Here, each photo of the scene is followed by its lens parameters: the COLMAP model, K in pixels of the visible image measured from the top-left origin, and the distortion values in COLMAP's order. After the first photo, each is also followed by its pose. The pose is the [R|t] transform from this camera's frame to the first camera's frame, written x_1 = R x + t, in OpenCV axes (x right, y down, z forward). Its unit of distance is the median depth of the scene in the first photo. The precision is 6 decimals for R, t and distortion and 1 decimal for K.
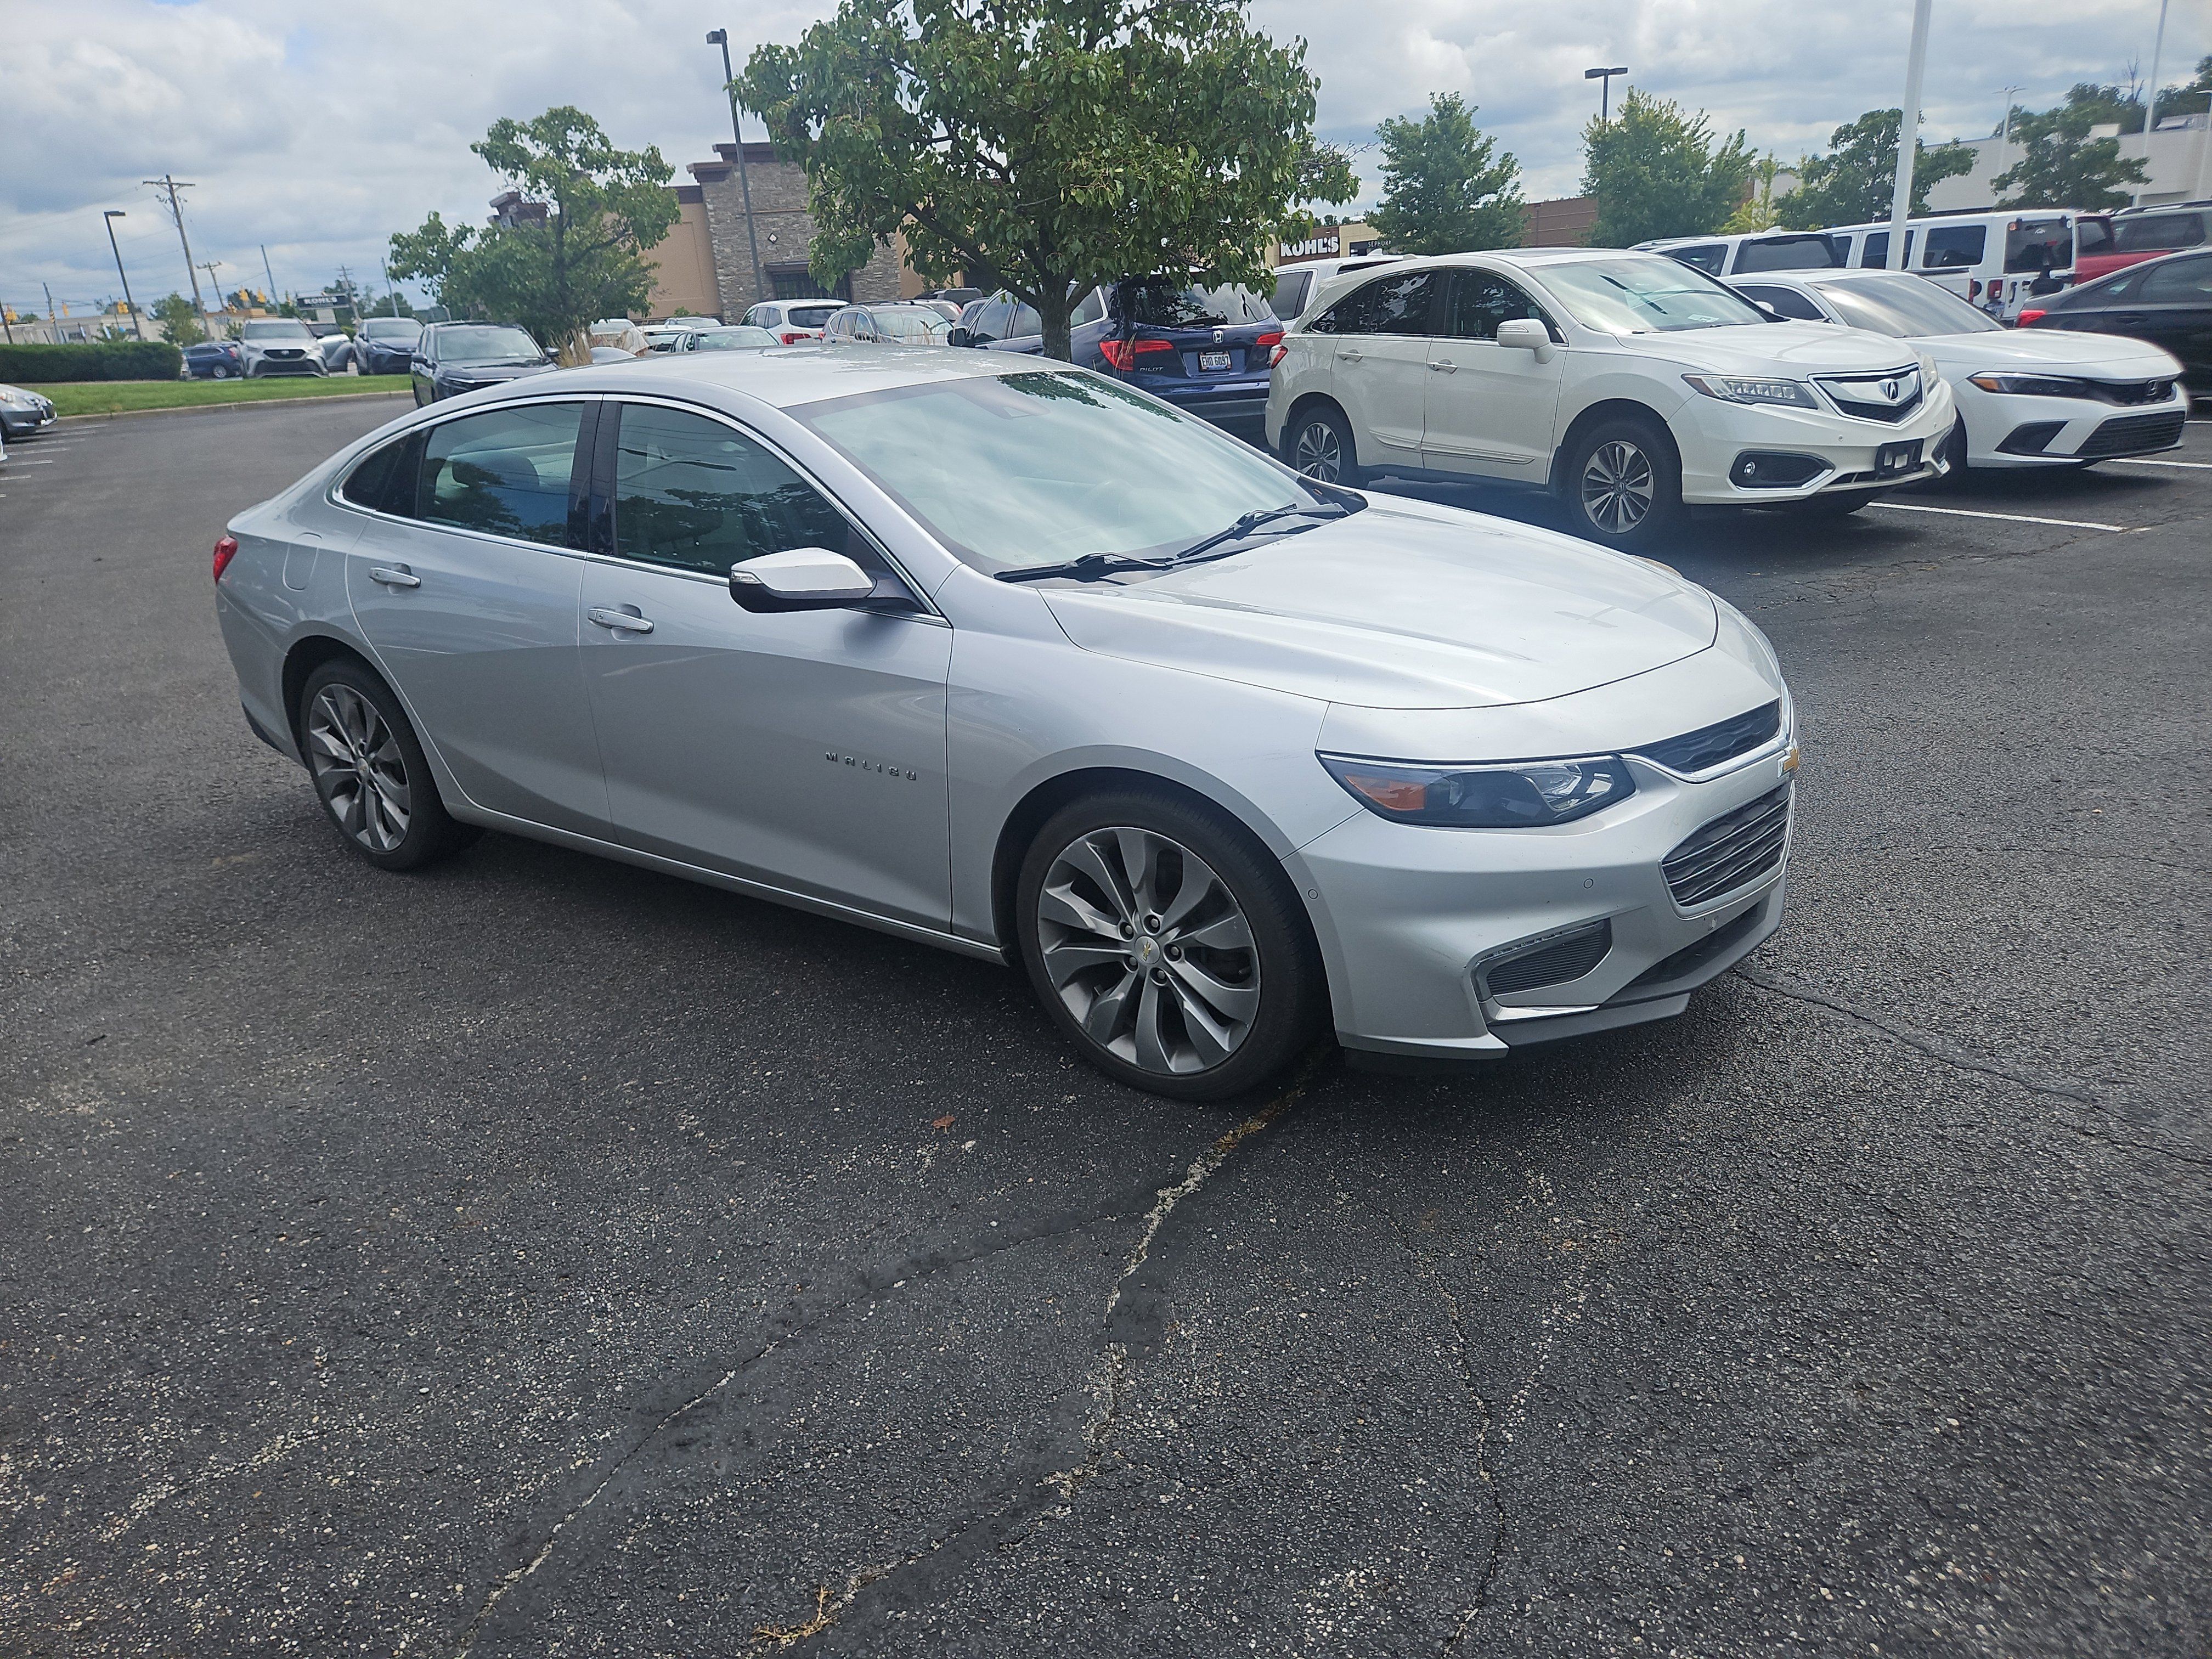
lens RADIAL K [[1471.1, 0, 1067.6], [0, 1471.1, 843.3], [0, 0, 1]] dist [0.078932, -0.066419]
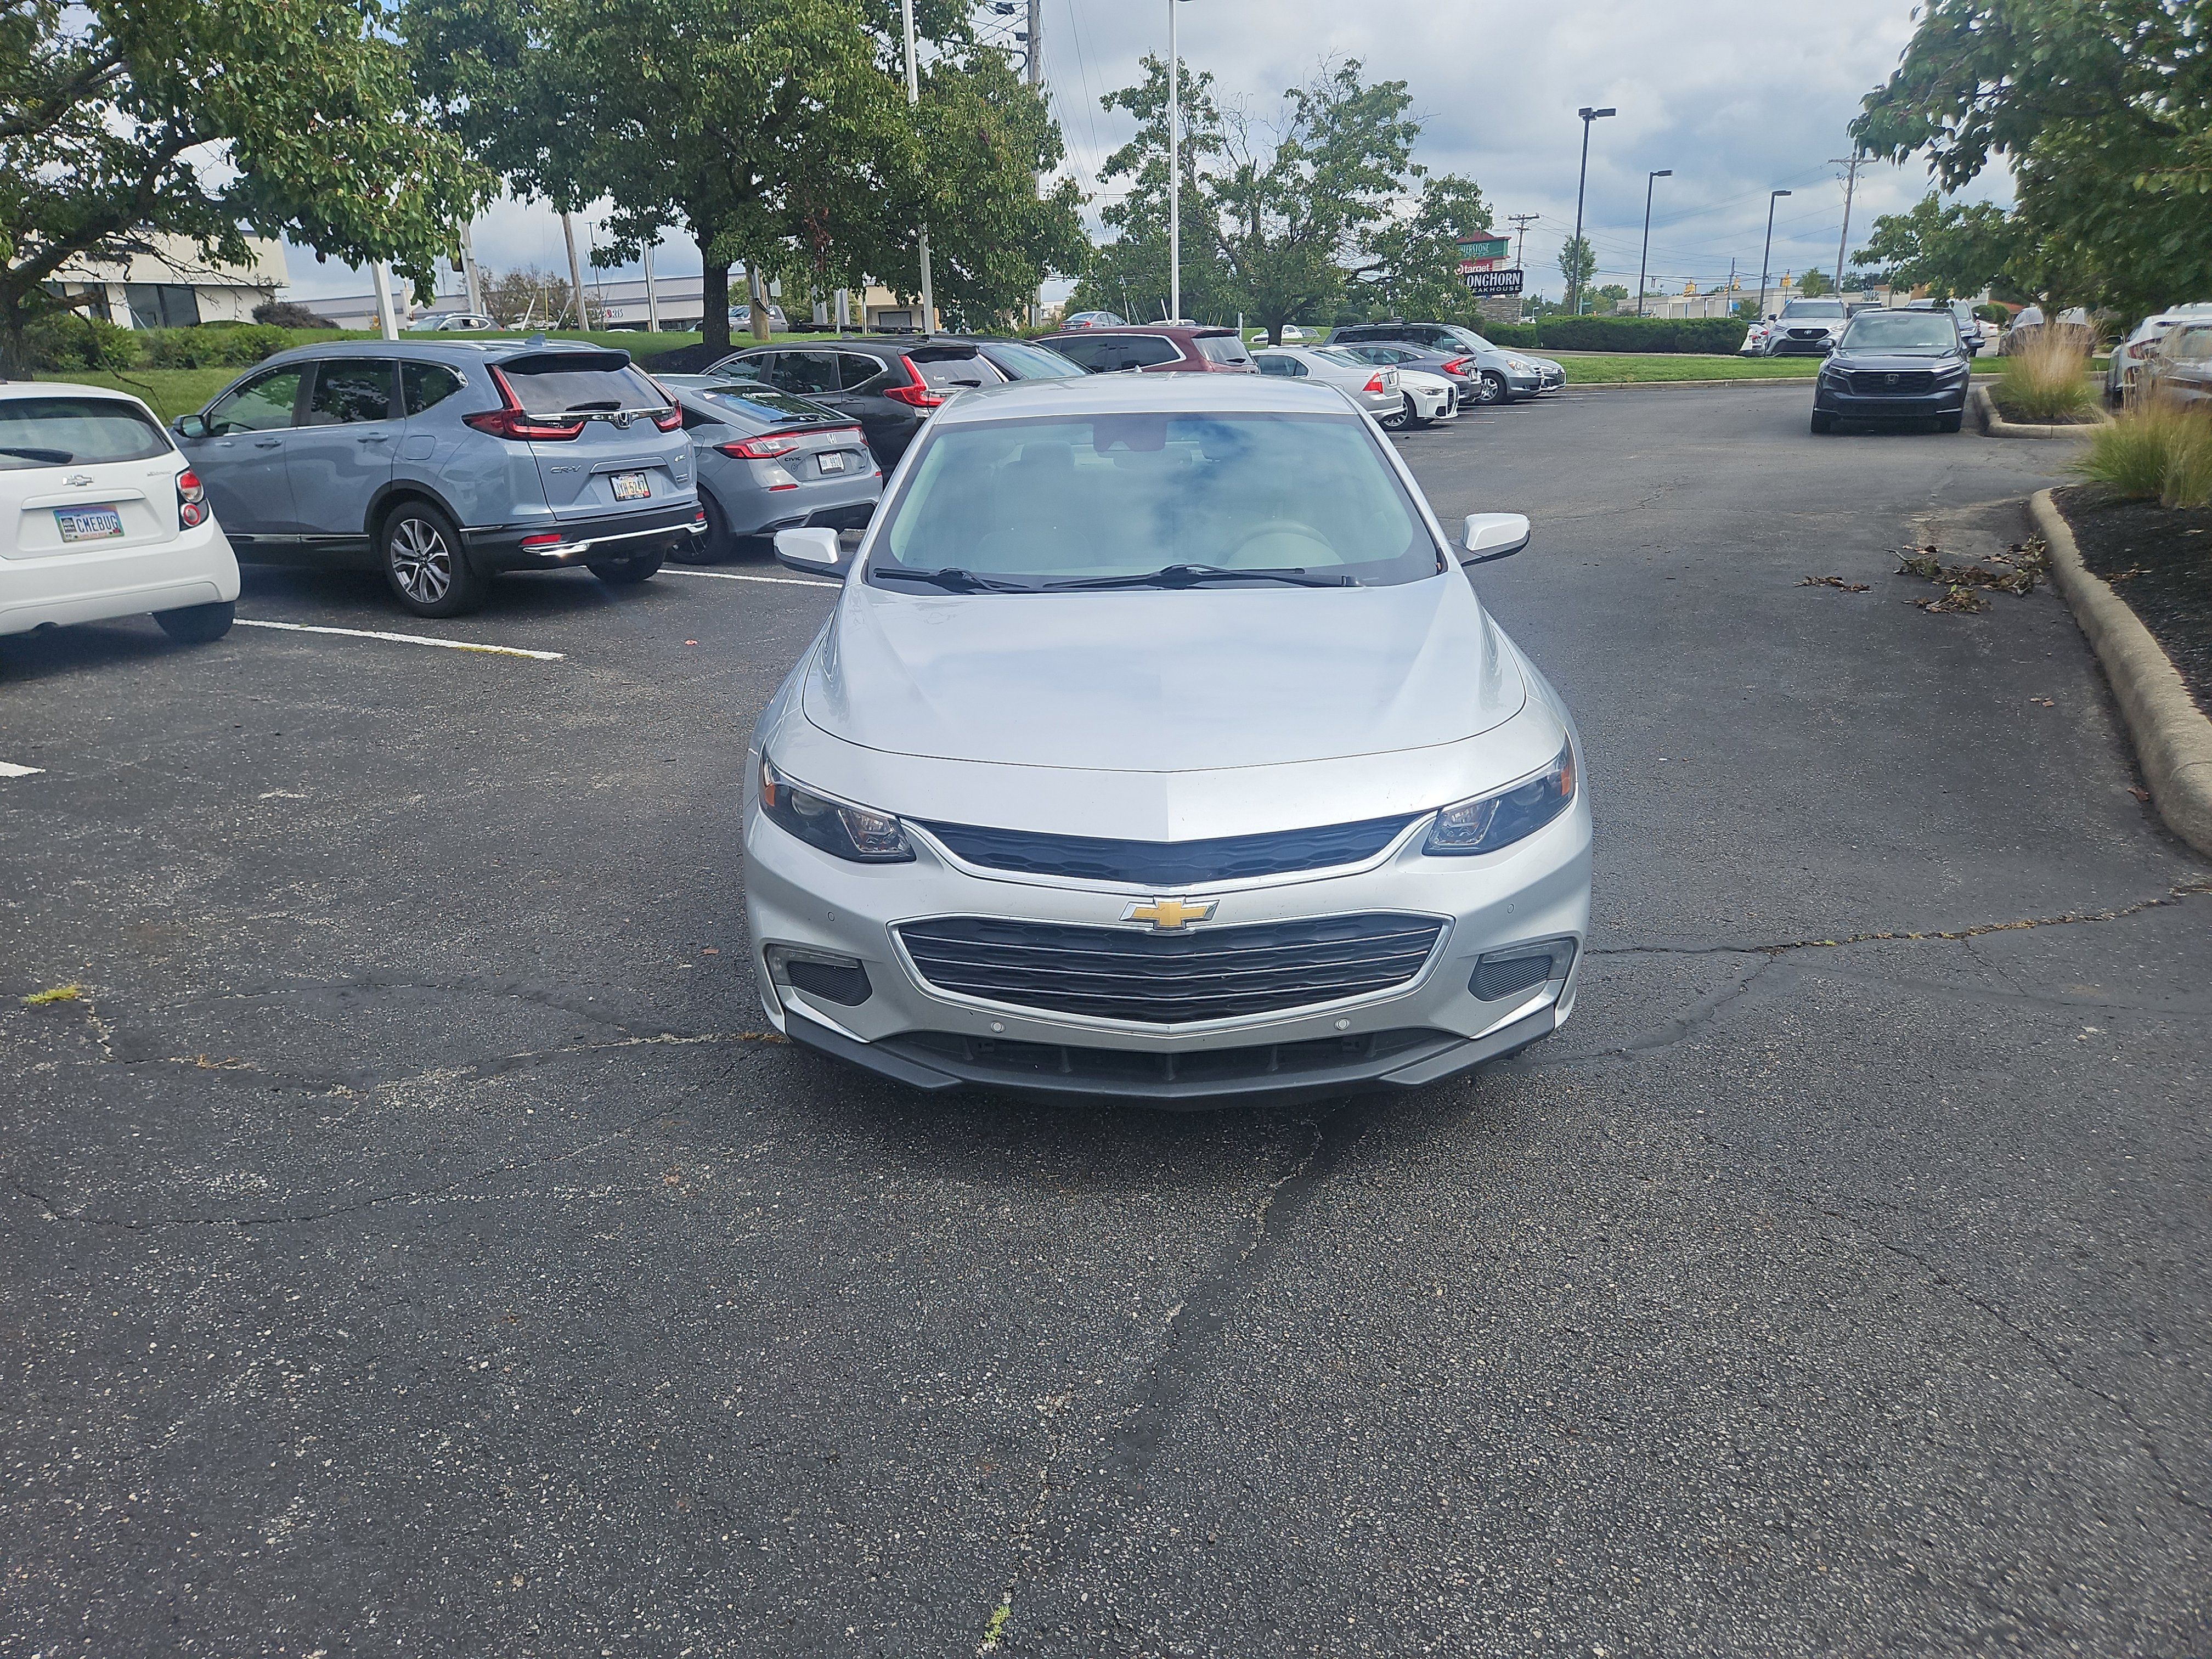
lens RADIAL K [[1472.4, 0, 1072.2], [0, 1472.4, 844.7], [0, 0, 1]] dist [0.078088, -0.063866]
pose [[0.561651, 0.305738, -0.768812, 1.012187], [-0.292973, 0.942505, 0.160782, -0.199098], [0.773766, 0.134938, 0.618932, 0.361932]]
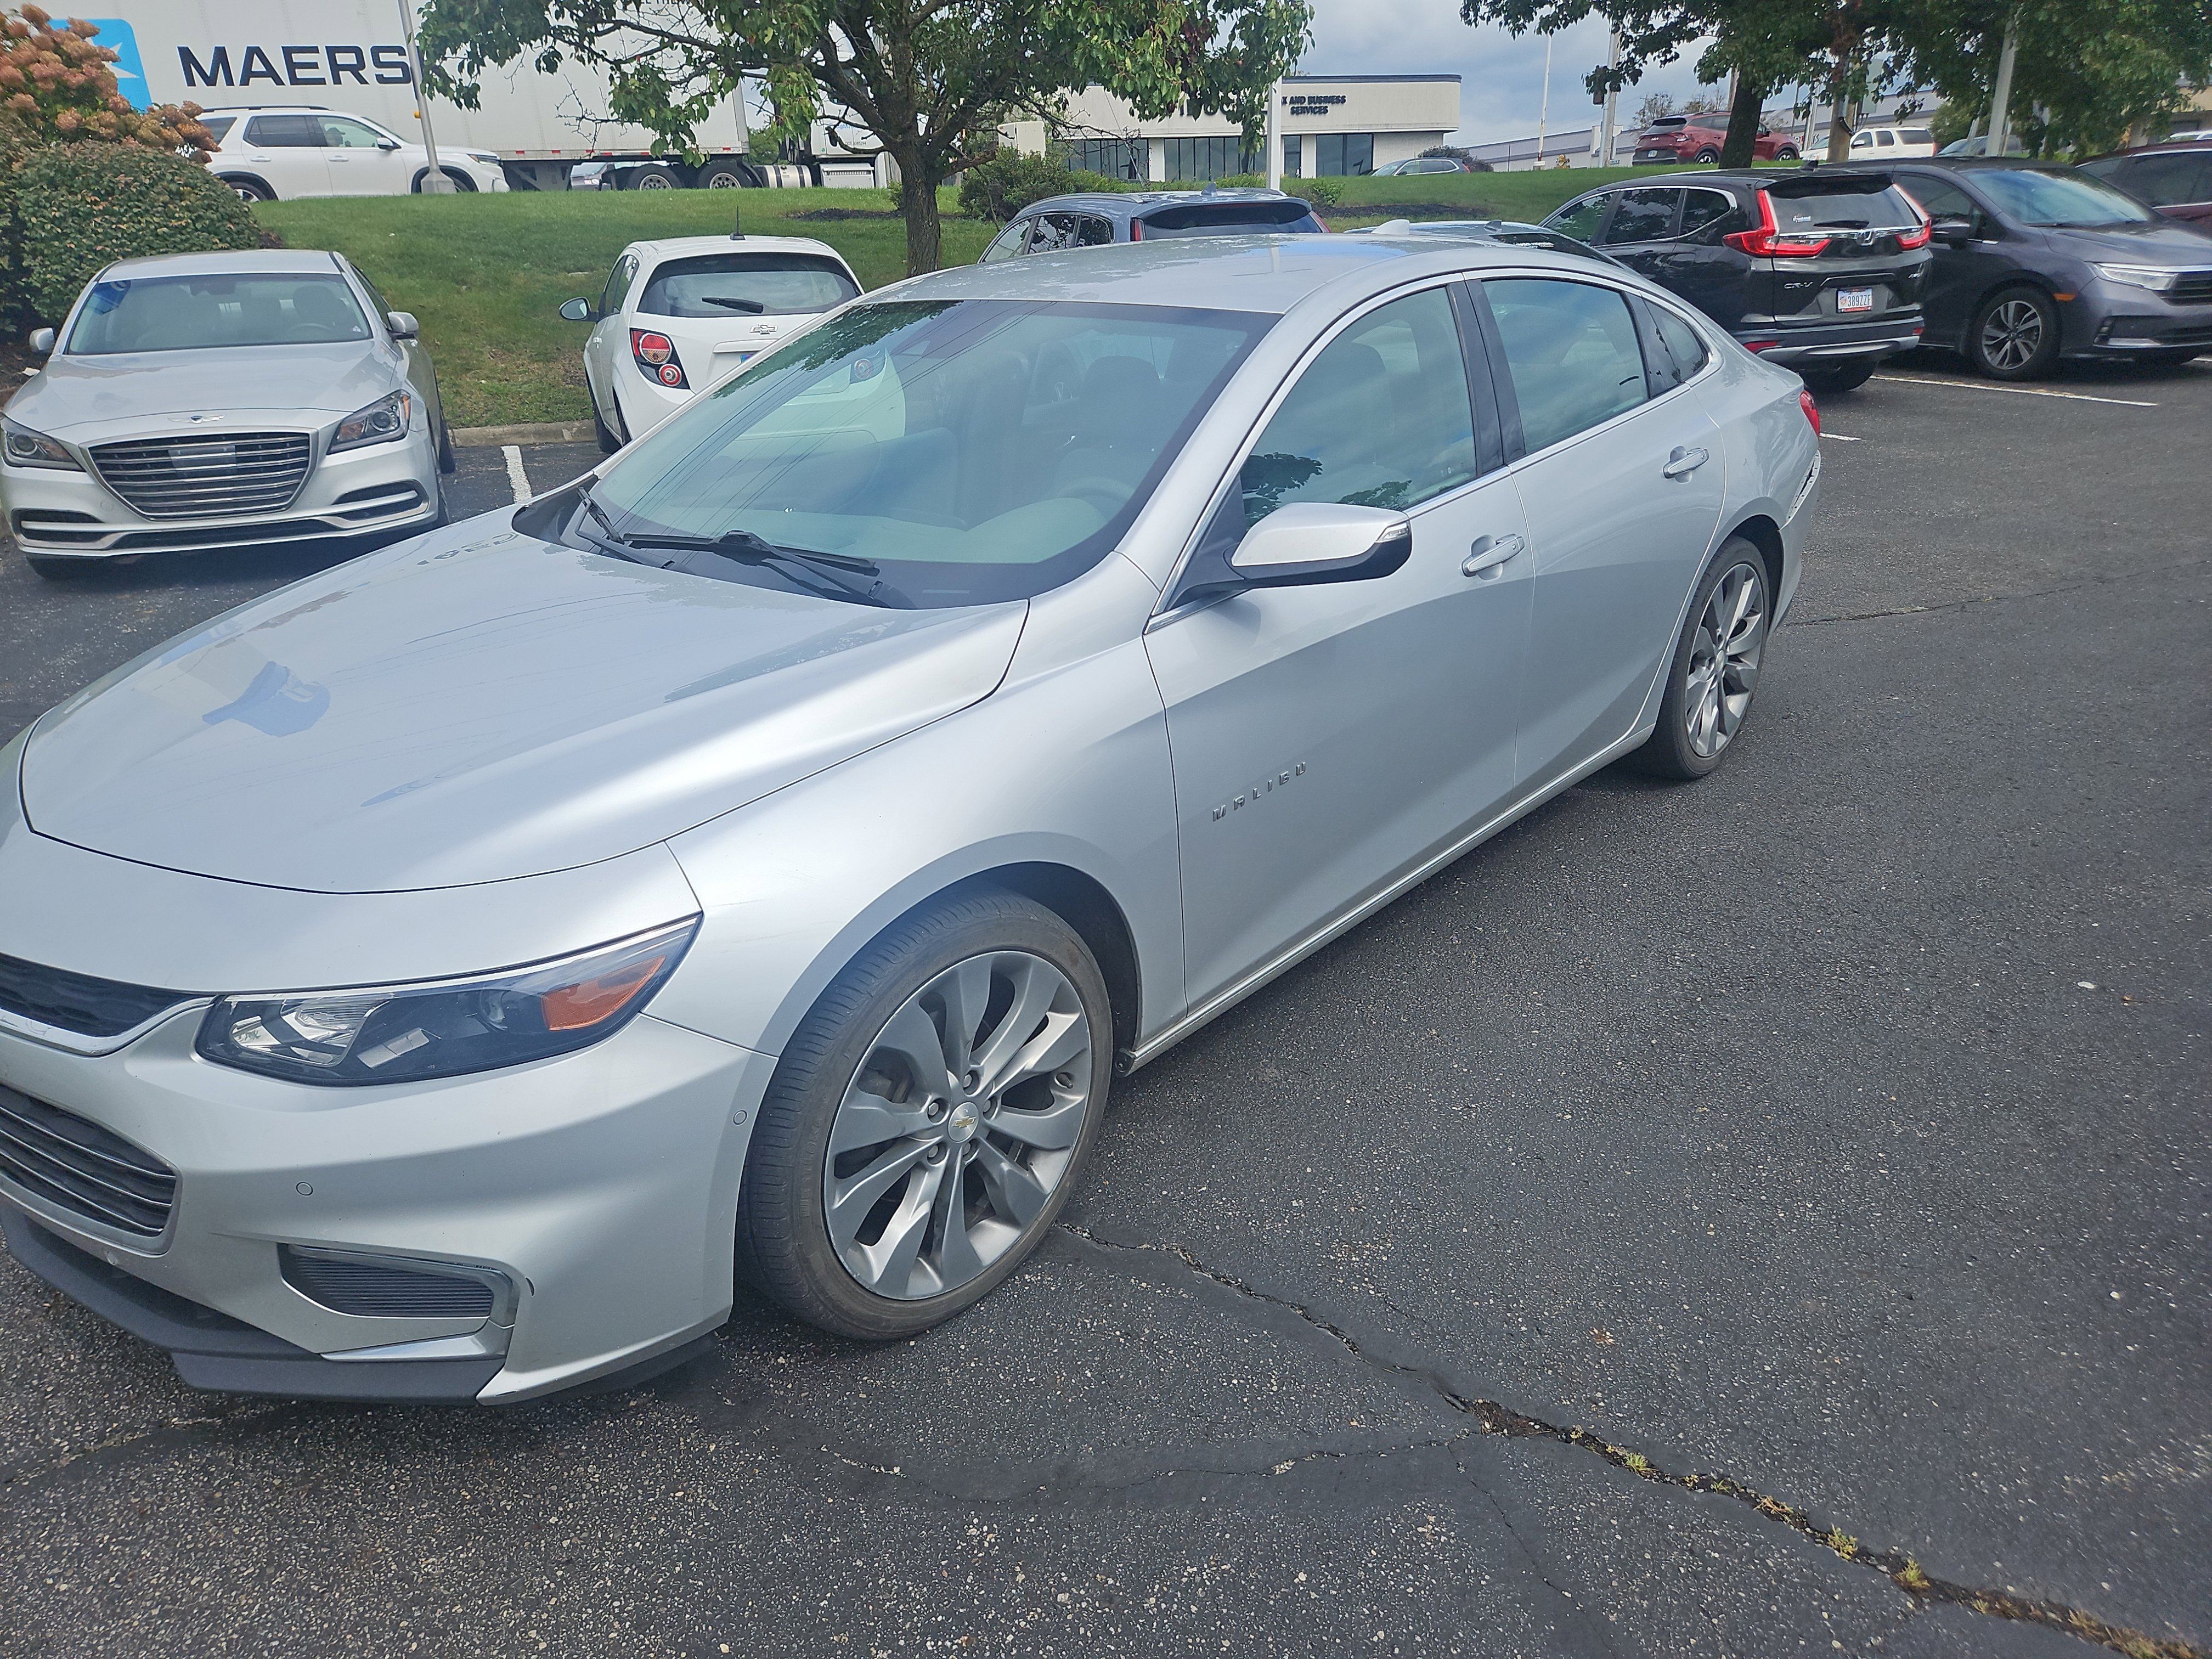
lens RADIAL K [[1471.1, 0, 1113.1], [0, 1471.1, 859.0], [0, 0, 1]] dist [0.078932, -0.066419]
pose [[-0.098090, 0.448924, -0.888170, 0.890735], [-0.304660, 0.836078, 0.456241, -0.517557], [0.947397, 0.315342, 0.054759, 1.289809]]
